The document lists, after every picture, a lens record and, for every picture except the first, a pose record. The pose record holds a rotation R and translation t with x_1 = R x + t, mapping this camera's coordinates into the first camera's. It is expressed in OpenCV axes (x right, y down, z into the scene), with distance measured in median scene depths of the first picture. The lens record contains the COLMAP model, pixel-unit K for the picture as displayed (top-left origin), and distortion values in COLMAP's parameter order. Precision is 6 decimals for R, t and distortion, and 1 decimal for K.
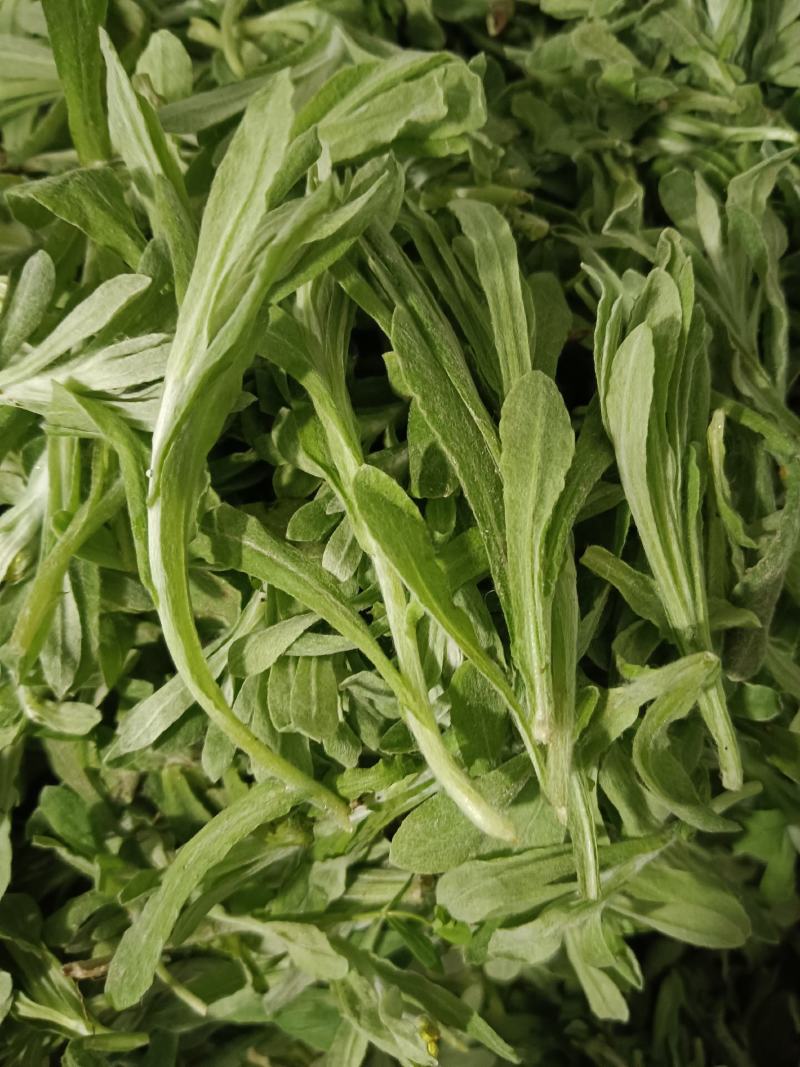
lens RADIAL K [[849.1, 0, 397.5], [0, 849.1, 536.5], [0, 0, 1]] dist [0.114337, -0.231428]
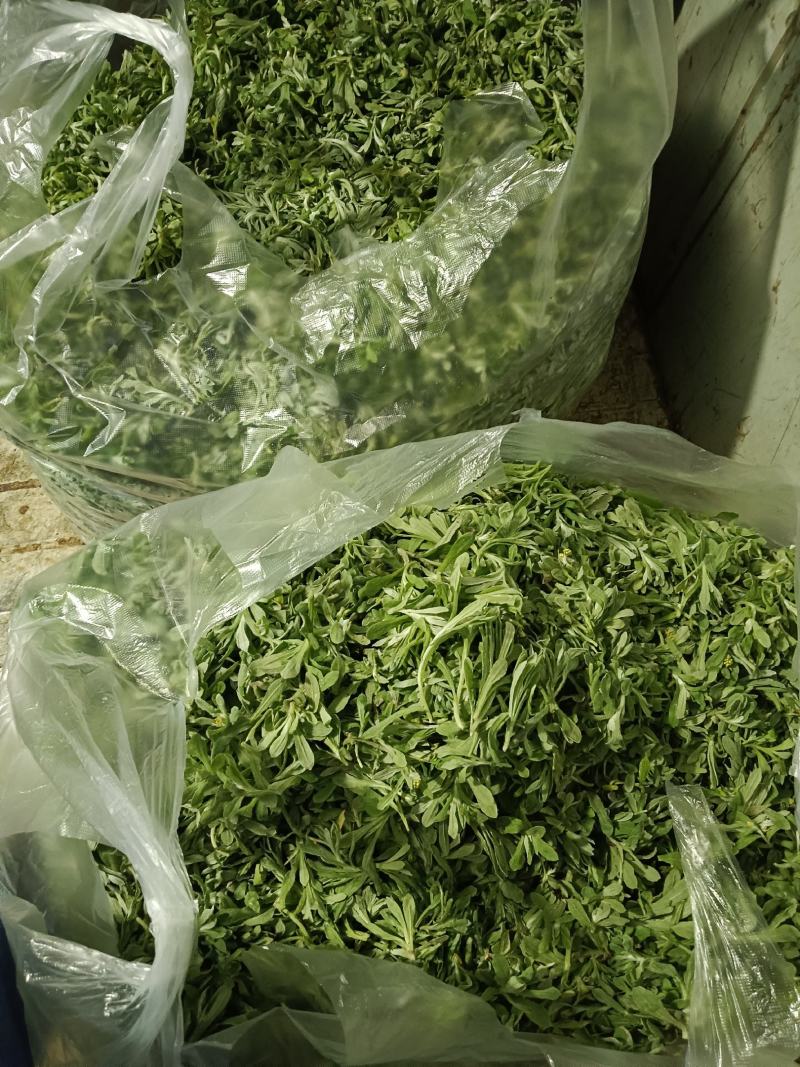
lens RADIAL K [[849.1, 0, 397.5], [0, 849.1, 536.5], [0, 0, 1]] dist [0.114337, -0.231428]
pose [[0.877508, 0.459790, -0.136281, -0.046982], [-0.479115, 0.828296, -0.290473, 0.978270], [-0.020676, 0.320186, 0.947129, -4.021155]]
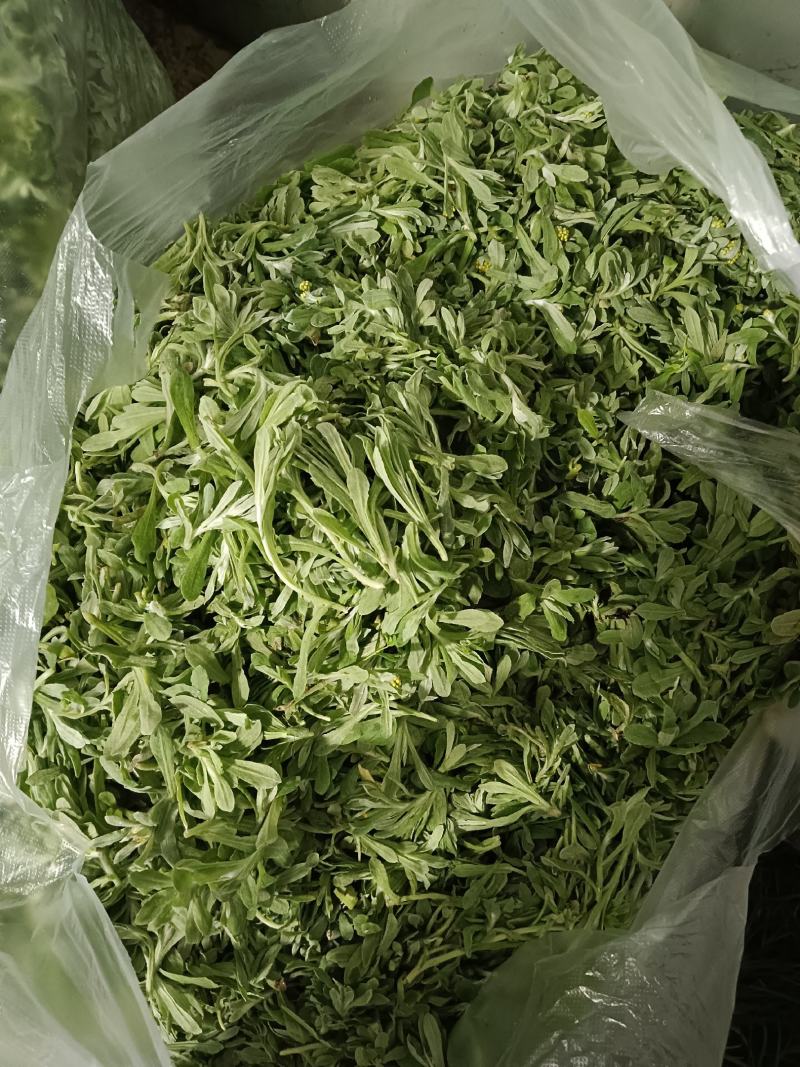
lens RADIAL K [[849.1, 0, 397.5], [0, 849.1, 536.5], [0, 0, 1]] dist [0.114337, -0.231428]
pose [[0.941863, -0.335839, 0.010355, 0.197544], [0.335106, 0.936669, -0.101762, 0.469815], [0.024476, 0.099315, 0.994755, -2.364261]]
